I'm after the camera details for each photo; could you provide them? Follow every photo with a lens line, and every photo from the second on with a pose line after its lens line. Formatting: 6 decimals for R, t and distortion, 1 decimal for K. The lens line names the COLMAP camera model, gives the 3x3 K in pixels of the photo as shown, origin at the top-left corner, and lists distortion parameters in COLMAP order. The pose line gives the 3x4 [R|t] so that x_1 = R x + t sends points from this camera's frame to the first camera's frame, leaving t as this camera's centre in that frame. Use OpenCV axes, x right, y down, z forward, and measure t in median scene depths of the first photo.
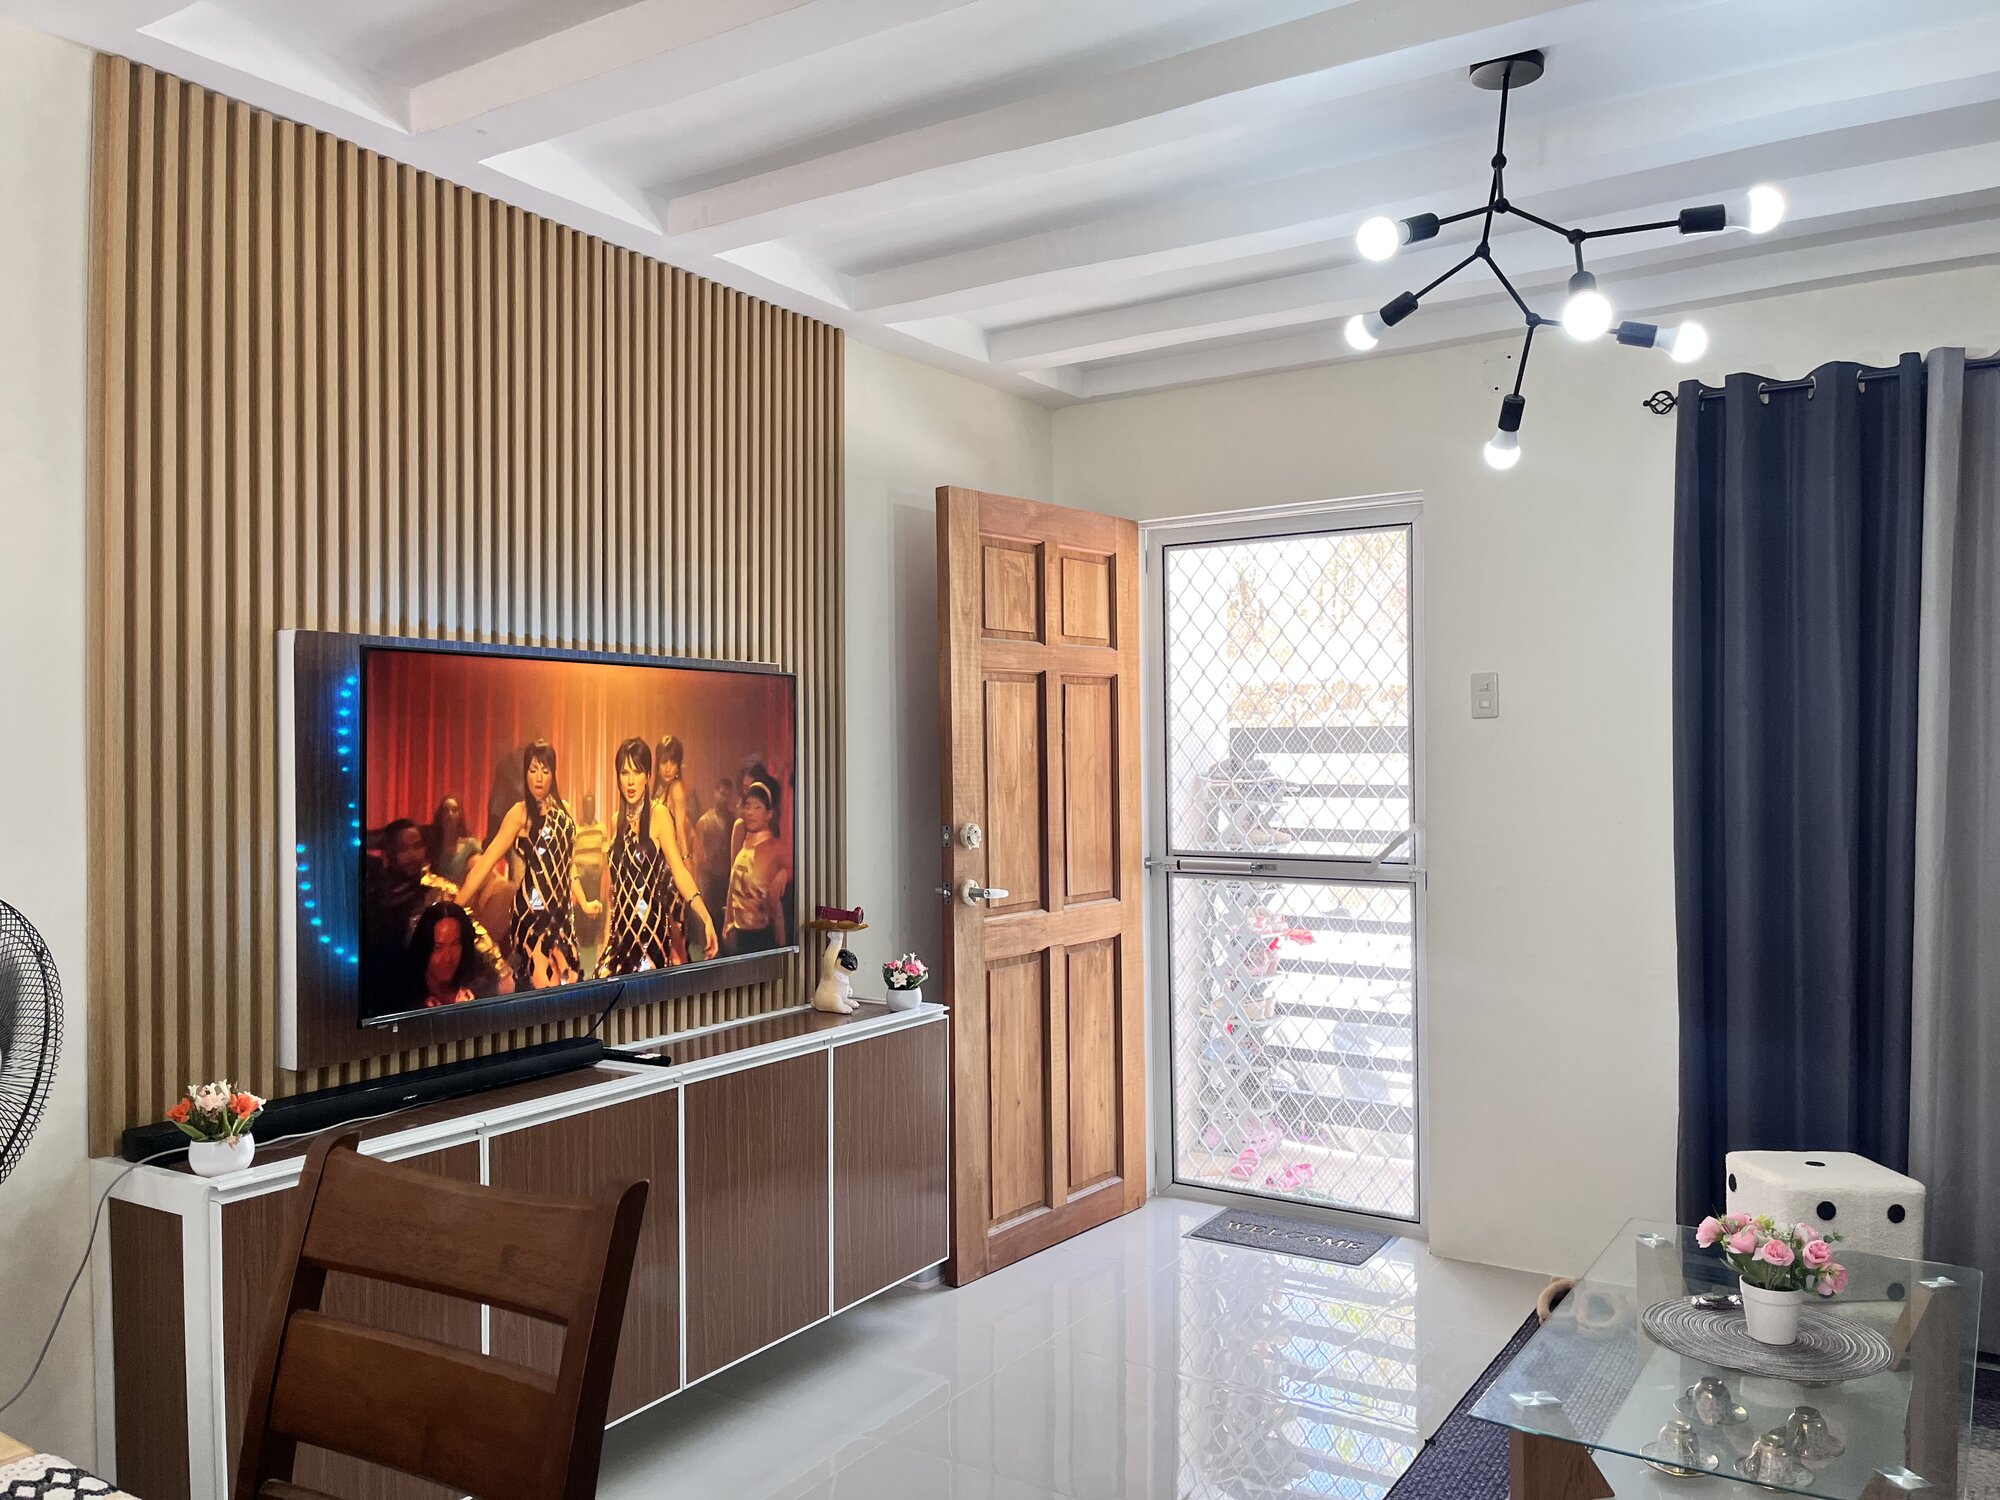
lens RADIAL K [[1526.7, 0, 1000.0], [0, 1526.7, 750.0], [0, 0, 1]] dist [0.062275, -0.091254]
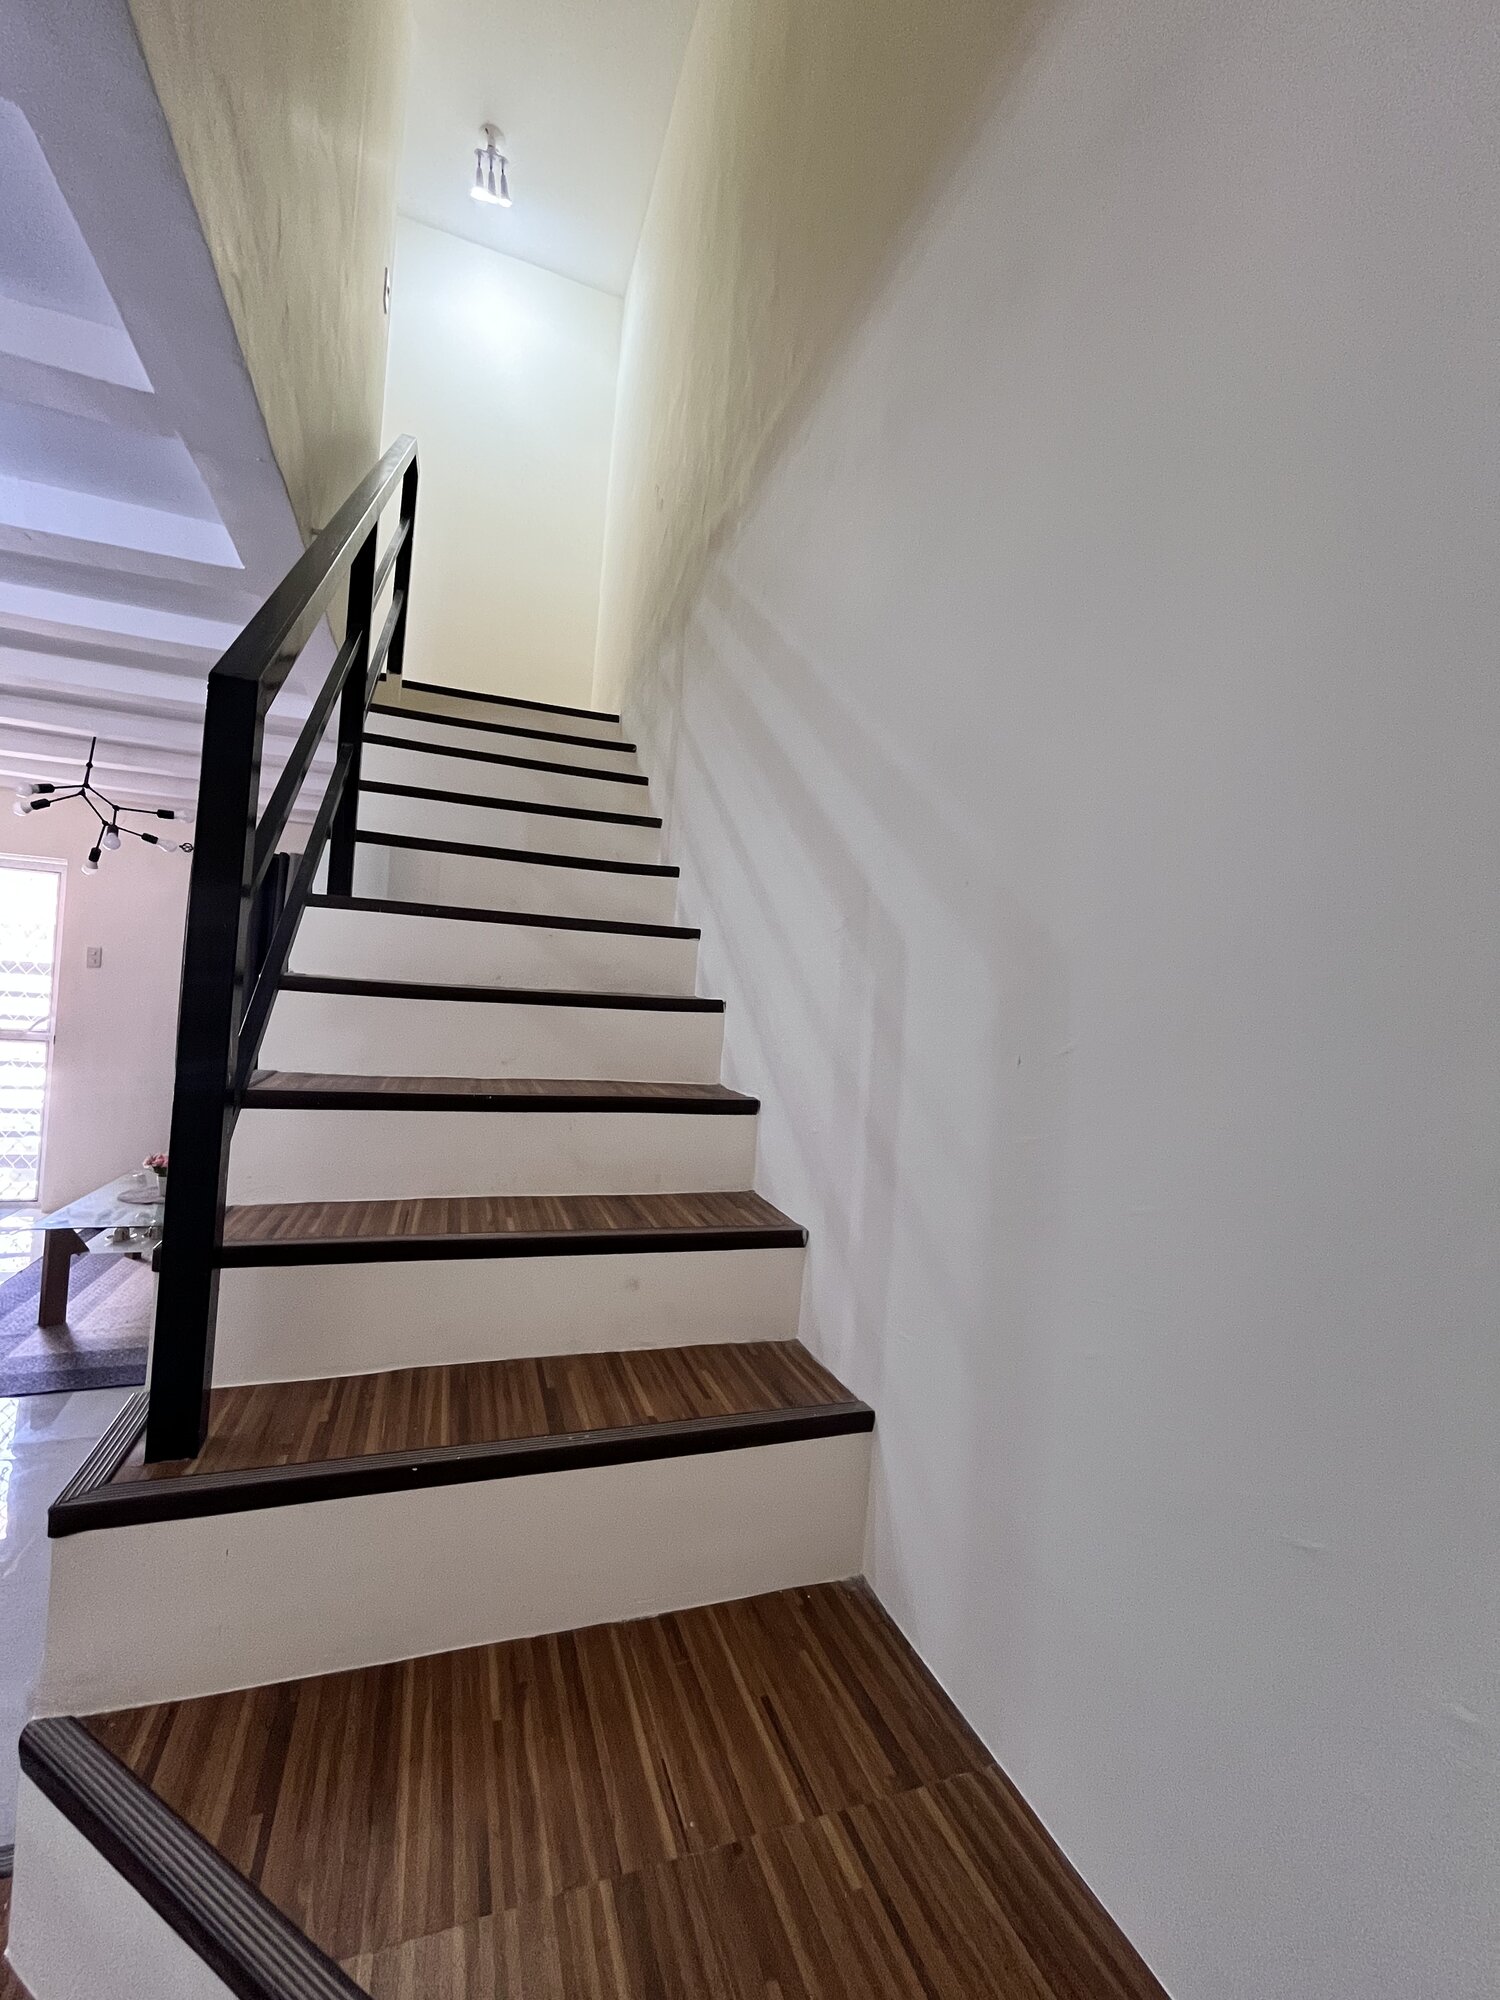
lens RADIAL K [[814.4, 0, 750.0], [0, 814.4, 1000.0], [0, 0, 1]] dist [0.000861, -0.000047]
pose [[0.595838, 0.053154, 0.801343, -0.061675], [-0.075552, 0.997092, -0.009962, -0.034539], [-0.799543, -0.054607, 0.598122, -0.477852]]
